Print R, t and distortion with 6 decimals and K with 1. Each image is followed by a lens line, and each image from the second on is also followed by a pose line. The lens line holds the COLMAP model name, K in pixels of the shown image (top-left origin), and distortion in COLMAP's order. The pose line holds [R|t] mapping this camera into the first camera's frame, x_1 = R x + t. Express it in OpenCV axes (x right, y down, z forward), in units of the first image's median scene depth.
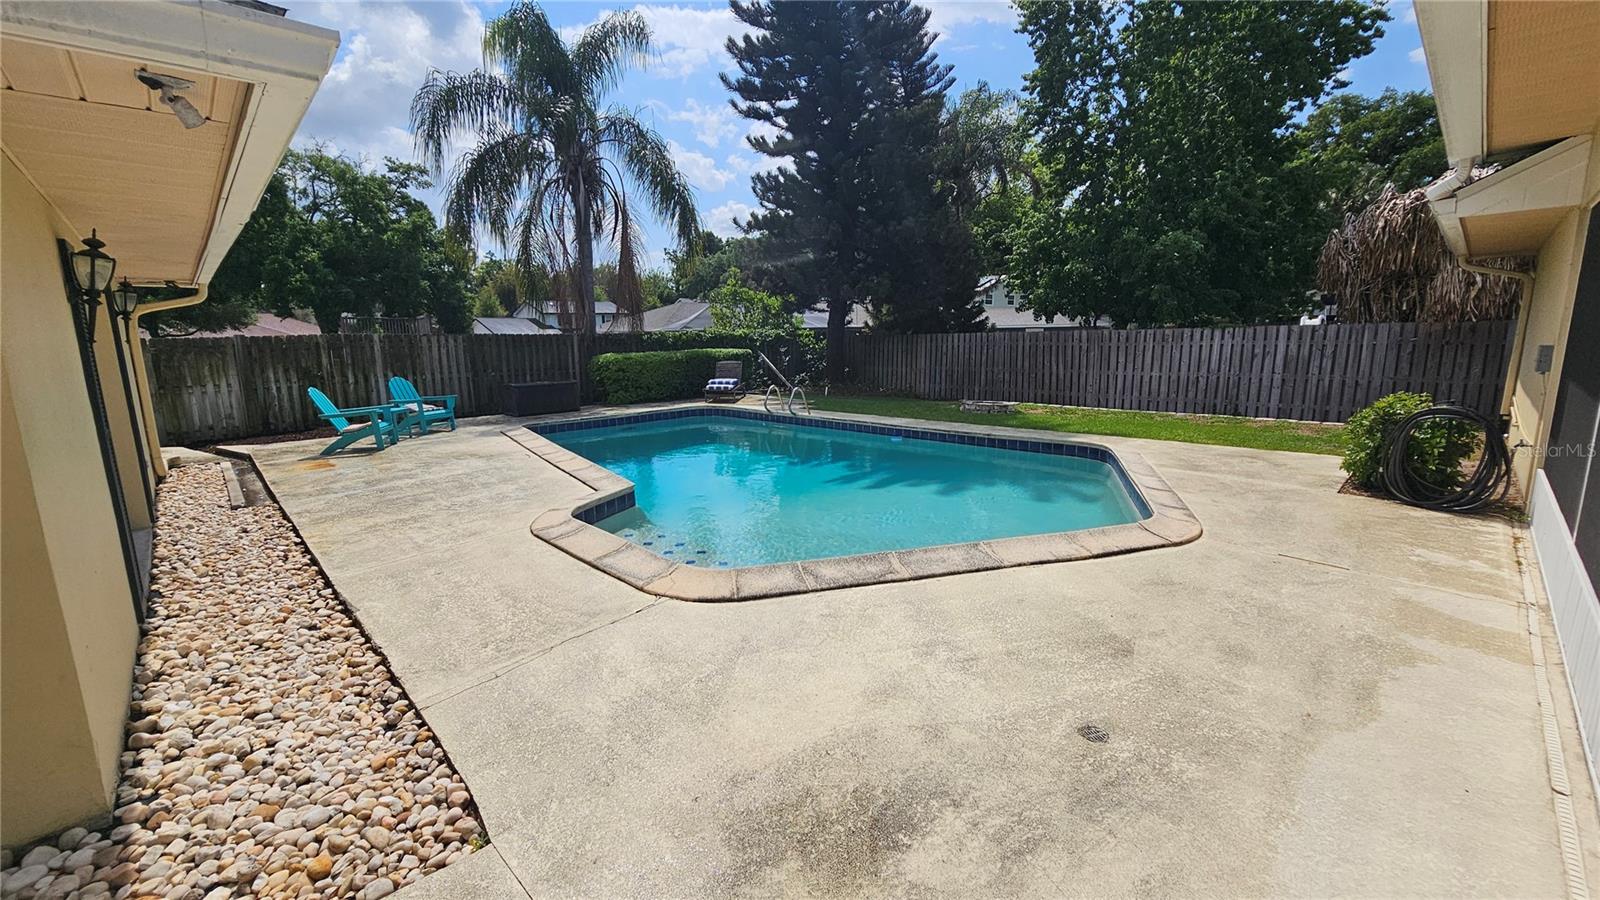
lens RADIAL K [[654.9, 0, 801.9], [0, 654.9, 454.0], [0, 0, 1]] dist [0.001804, 0.000684]
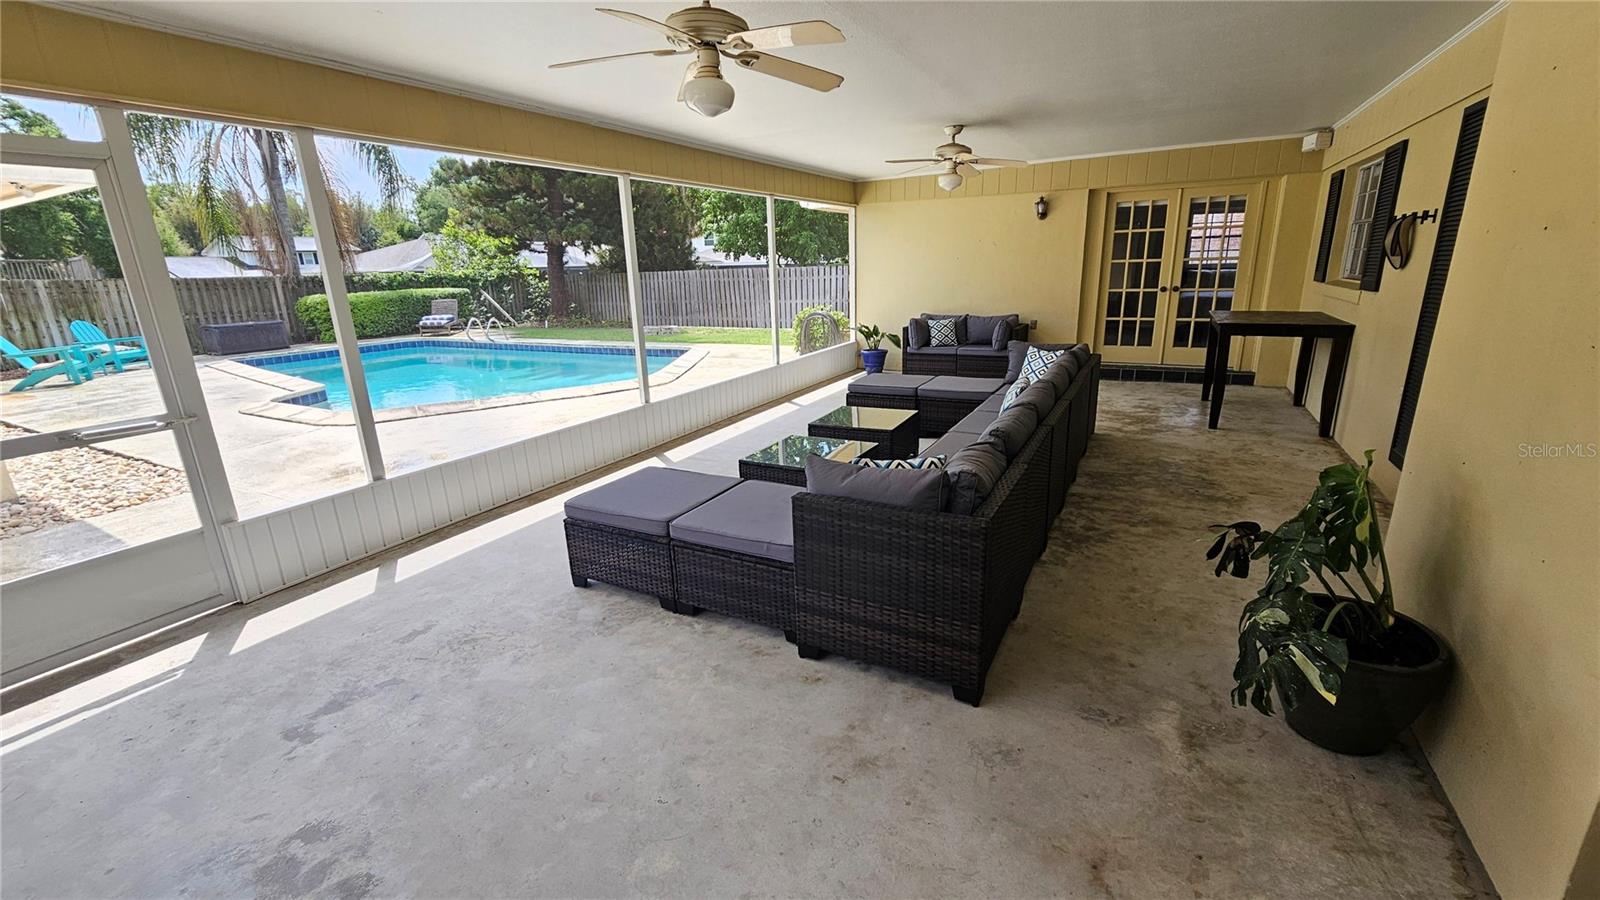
lens RADIAL K [[654.9, 0, 802.4], [0, 654.9, 450.1], [0, 0, 1]] dist [0.001804, 0.000684]
pose [[0.951561, -0.093186, 0.292999, 0.115437], [0.067355, 0.992996, 0.097070, 0.045026], [-0.299993, -0.072633, 0.951172, -0.260333]]
